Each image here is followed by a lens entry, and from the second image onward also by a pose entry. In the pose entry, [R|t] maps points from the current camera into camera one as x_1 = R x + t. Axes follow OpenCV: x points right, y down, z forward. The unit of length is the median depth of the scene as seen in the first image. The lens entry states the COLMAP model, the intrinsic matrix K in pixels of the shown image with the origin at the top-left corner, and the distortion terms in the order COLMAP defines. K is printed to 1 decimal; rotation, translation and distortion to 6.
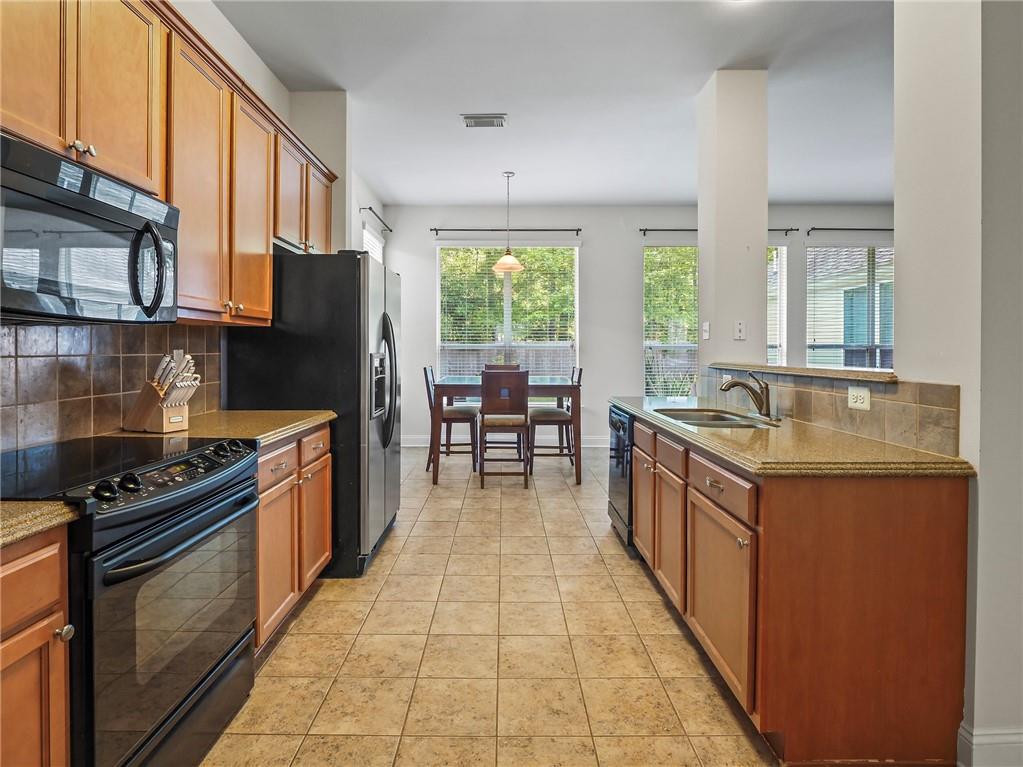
lens RADIAL K [[516.9, 0, 483.0], [0, 516.9, 348.1], [0, 0, 1]] dist [-0.004224, -0.000829]
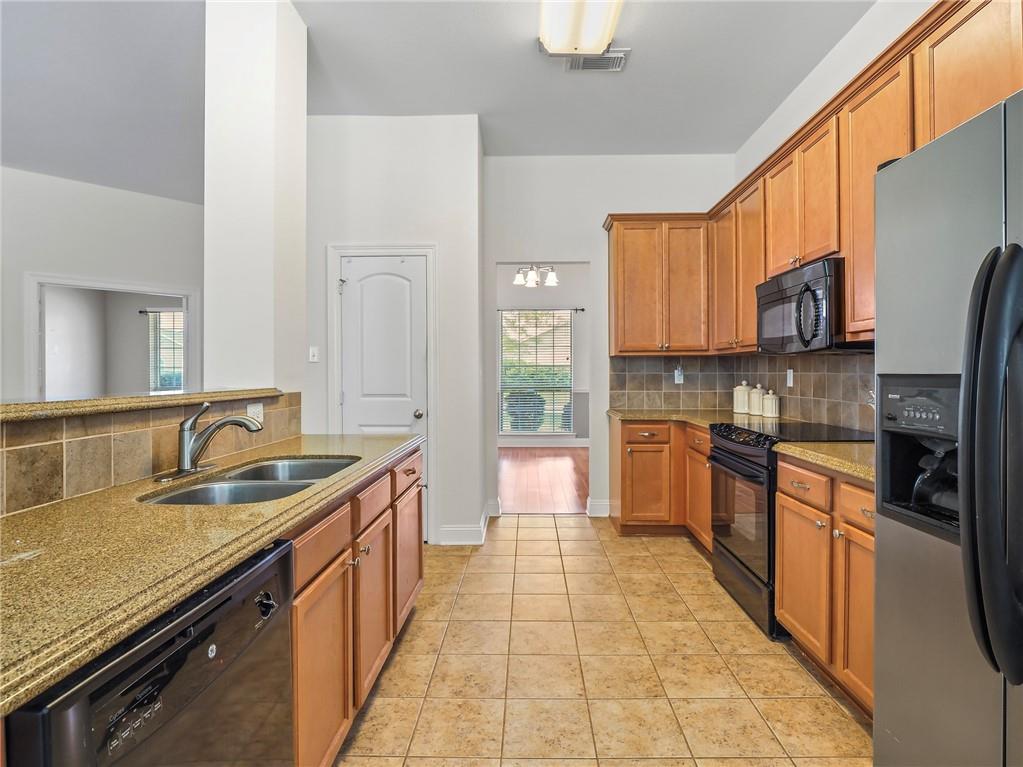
lens RADIAL K [[516.9, 0, 515.5], [0, 516.9, 379.7], [0, 0, 1]] dist [-0.004224, -0.000829]
pose [[-0.999875, 0.003307, -0.015484, 0.171634], [0.003161, 0.999950, 0.009471, 0.013557], [0.015515, 0.009421, -0.999835, 1.982961]]
